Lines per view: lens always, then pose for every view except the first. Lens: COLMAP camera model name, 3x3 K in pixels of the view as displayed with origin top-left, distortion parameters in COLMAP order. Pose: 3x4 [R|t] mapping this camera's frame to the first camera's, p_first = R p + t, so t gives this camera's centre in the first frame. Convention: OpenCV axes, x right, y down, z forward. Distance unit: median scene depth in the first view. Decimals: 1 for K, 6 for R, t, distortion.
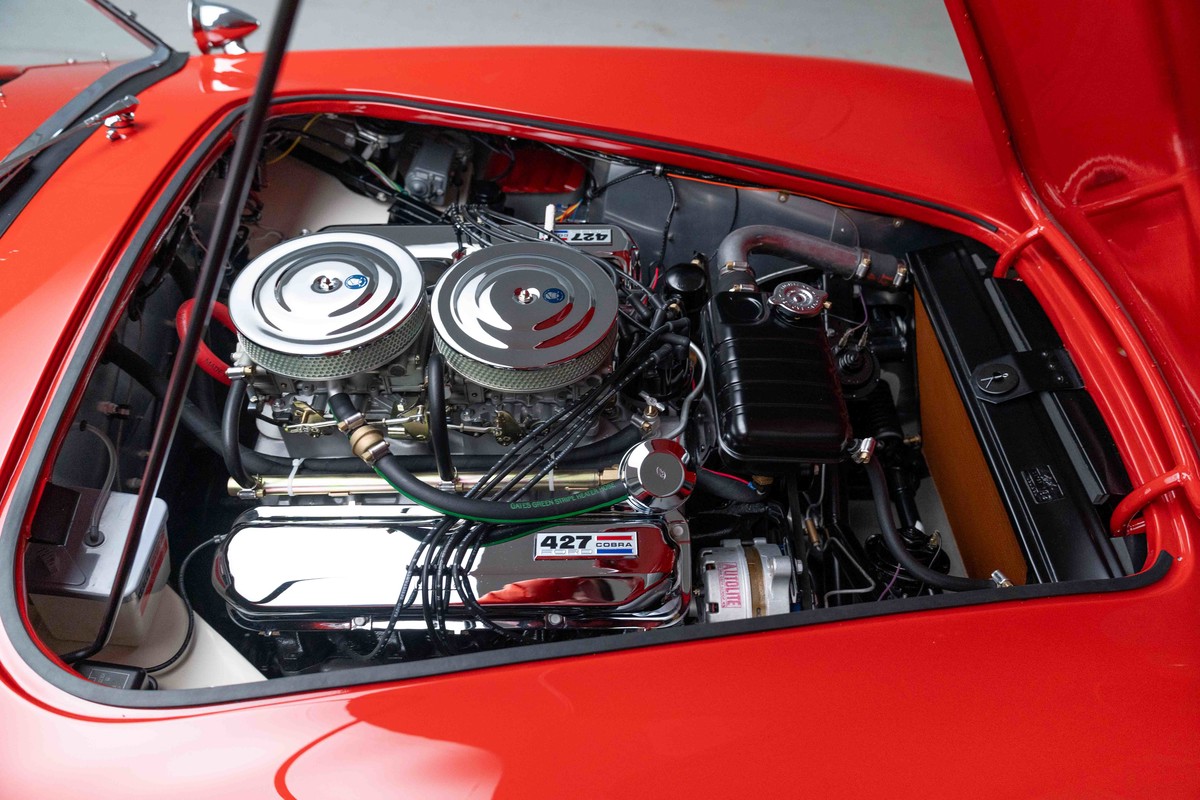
lens RADIAL K [[834.5, 0, 600.0], [0, 834.5, 400.0], [0, 0, 1]] dist [-0.002204, -0.000297]
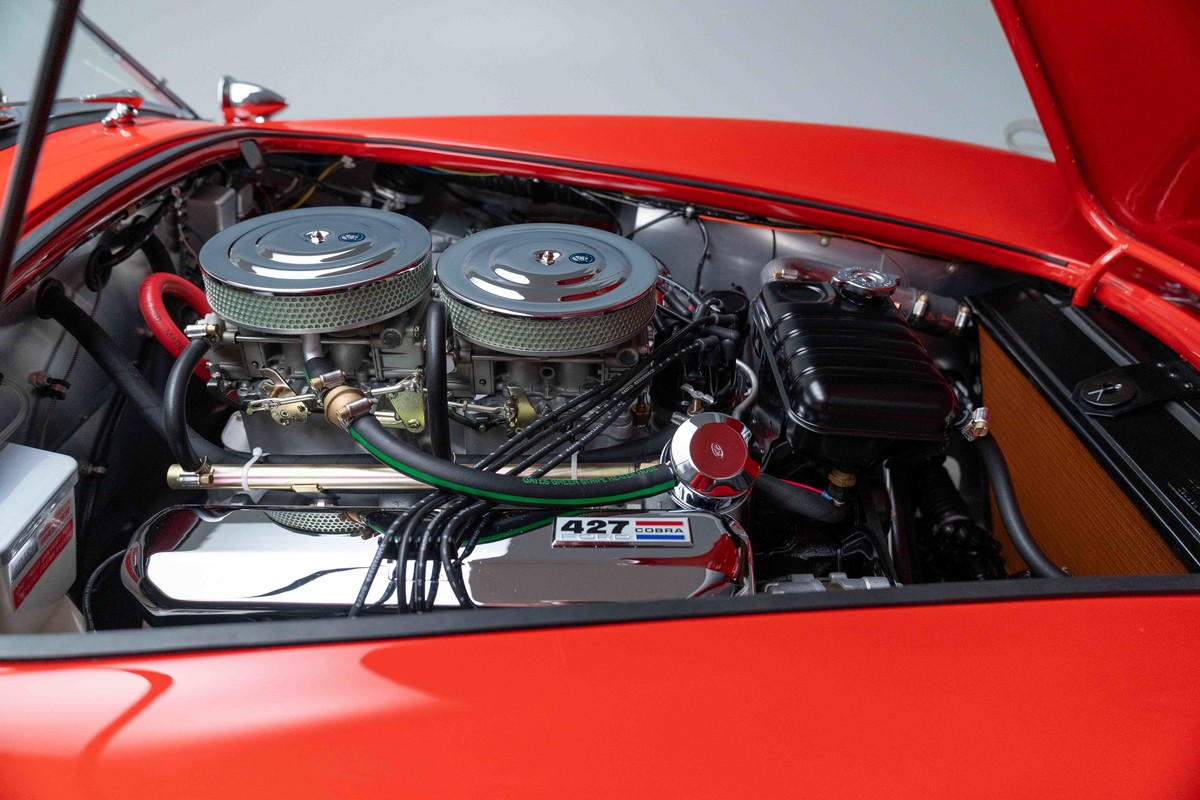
lens RADIAL K [[811.3, 0, 592.1], [0, 811.3, 390.1], [0, 0, 1]] dist [-0.007907, 0.000253]
pose [[0.999757, 0.012883, -0.017888, -0.027008], [-0.017093, 0.965453, -0.260017, 0.205351], [0.013920, 0.260259, 0.965438, 0.225130]]
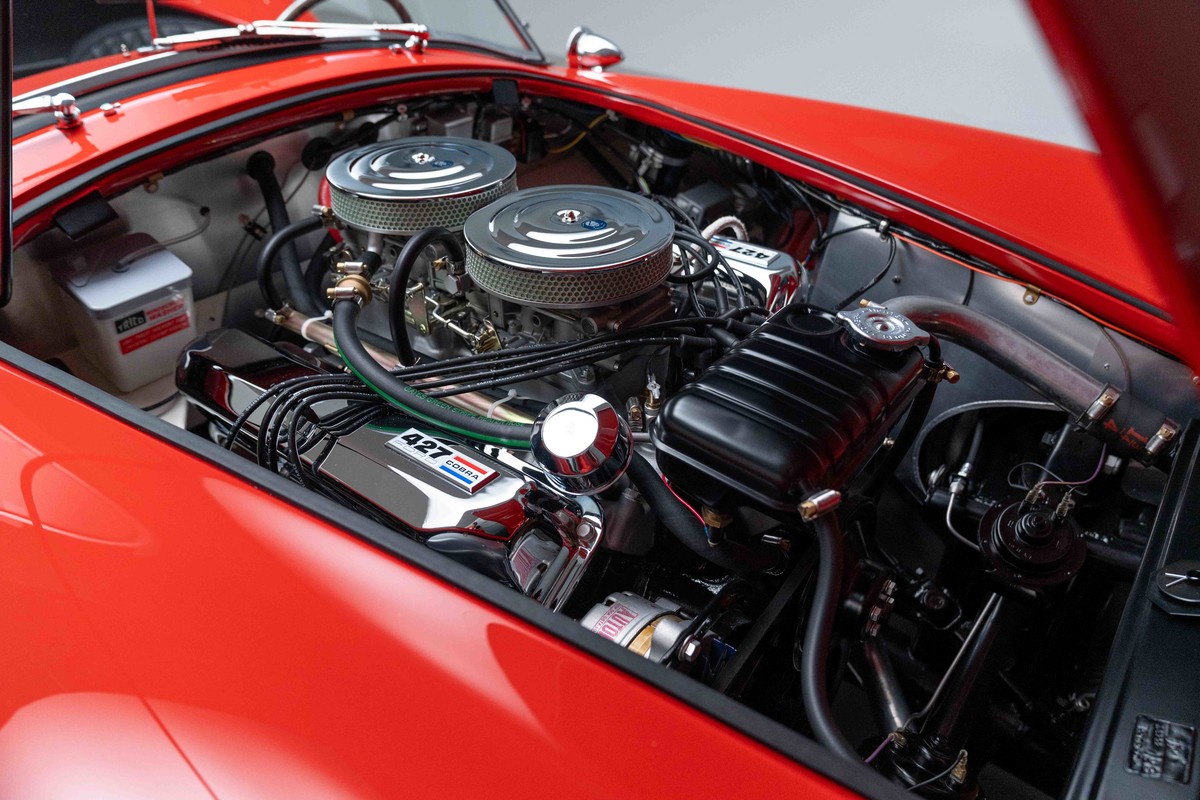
lens RADIAL K [[811.3, 0, 592.1], [0, 811.3, 390.1], [0, 0, 1]] dist [-0.007907, 0.000253]
pose [[0.781793, 0.336974, -0.524641, 0.422445], [-0.449684, 0.887571, -0.100012, 0.108145], [0.431955, 0.314112, 0.845428, 0.313913]]
